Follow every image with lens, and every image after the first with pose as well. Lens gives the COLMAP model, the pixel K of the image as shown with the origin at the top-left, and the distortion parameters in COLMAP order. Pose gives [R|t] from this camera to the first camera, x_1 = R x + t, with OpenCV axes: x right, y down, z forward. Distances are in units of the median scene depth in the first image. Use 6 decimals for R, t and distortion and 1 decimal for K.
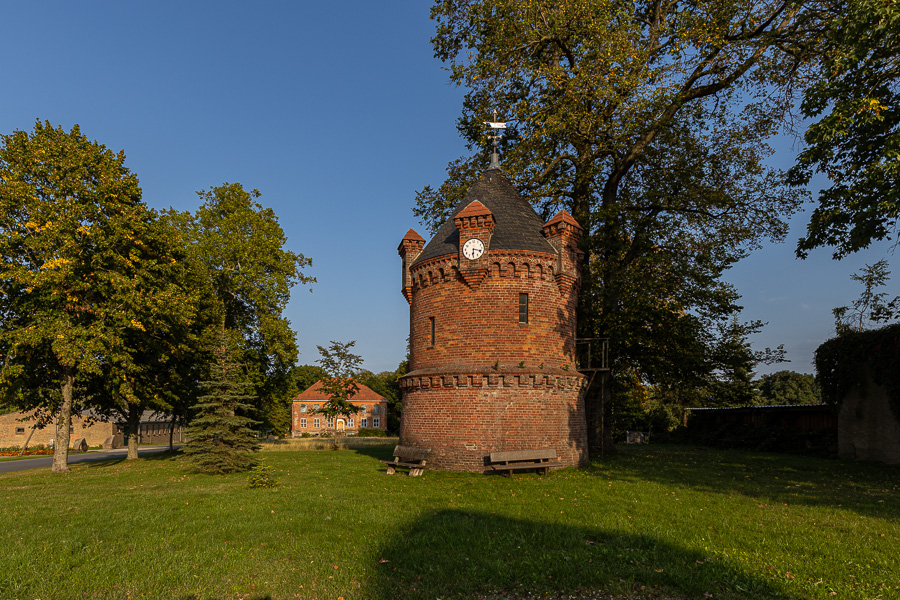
lens RADIAL K [[1655.6, 0, 450.0], [0, 1655.6, 300.0], [0, 0, 1]] dist [-0.002193, 0.024995]
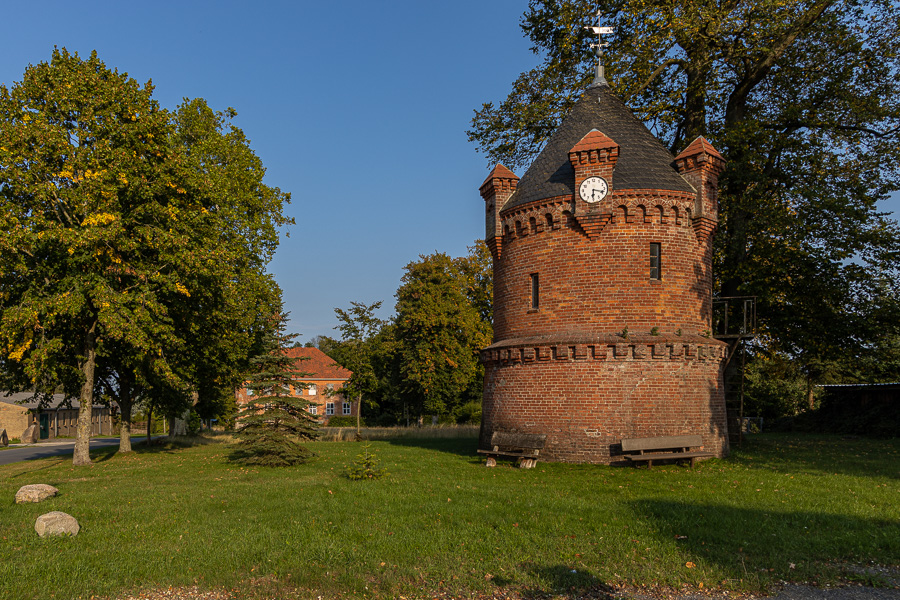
lens RADIAL K [[1655.6, 0, 450.0], [0, 1655.6, 300.0], [0, 0, 1]] dist [-0.002193, 0.024995]
pose [[0.983951, -0.015450, -0.177767, 0.090841], [0.018202, 0.999738, 0.013860, 0.011064], [0.177506, -0.016873, 0.983975, 0.191404]]
